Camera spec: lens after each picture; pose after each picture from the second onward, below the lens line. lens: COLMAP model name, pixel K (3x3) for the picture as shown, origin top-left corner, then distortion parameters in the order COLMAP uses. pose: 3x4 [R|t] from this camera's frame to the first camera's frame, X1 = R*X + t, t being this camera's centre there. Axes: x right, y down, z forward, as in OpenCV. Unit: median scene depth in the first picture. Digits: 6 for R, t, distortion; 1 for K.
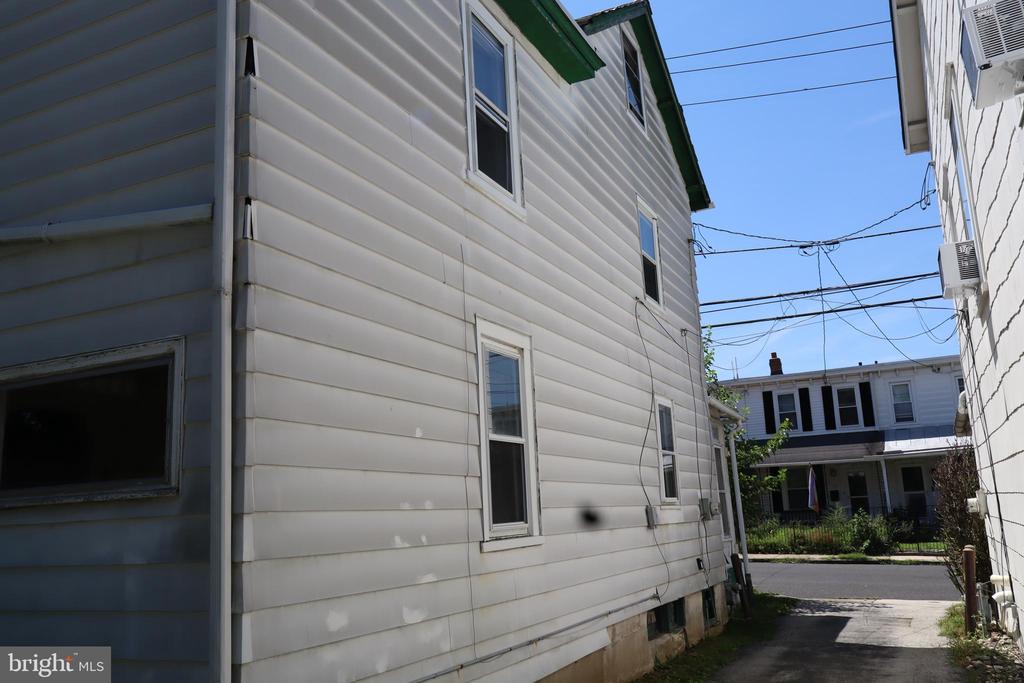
lens RADIAL K [[854.3, 0, 512.2], [0, 854.3, 344.4], [0, 0, 1]] dist [0.007979, -0.009669]
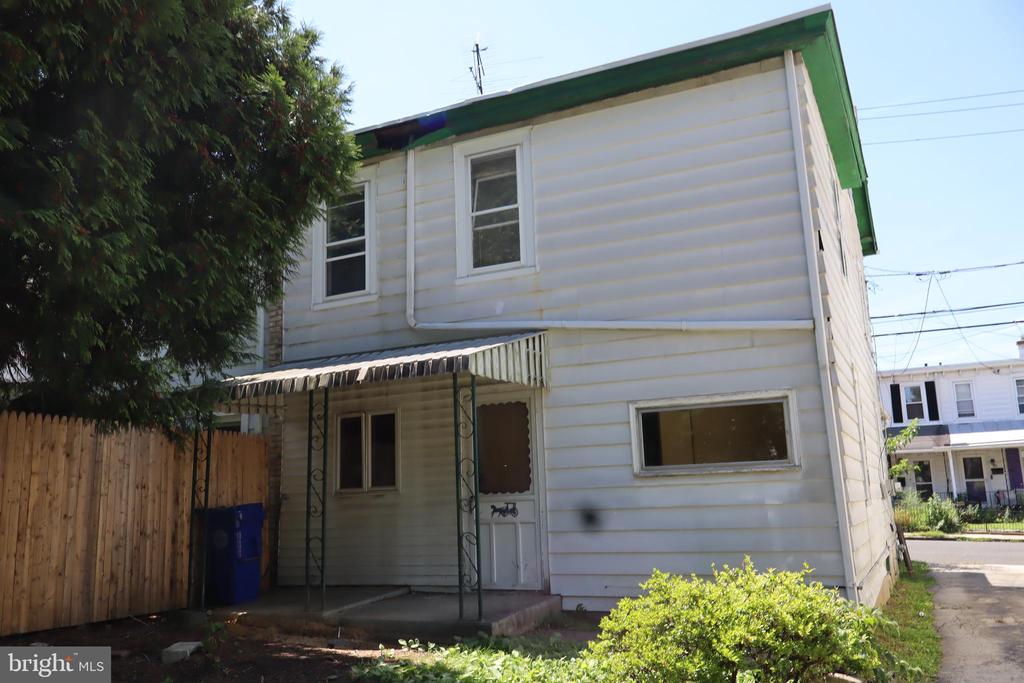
lens RADIAL K [[854.3, 0, 510.8], [0, 854.3, 339.1], [0, 0, 1]] dist [0.007979, -0.009669]
pose [[0.999861, 0.015633, -0.005768, -0.153775], [-0.015552, 0.999783, 0.013883, -0.020728], [0.005984, -0.013792, 0.999887, -0.142660]]
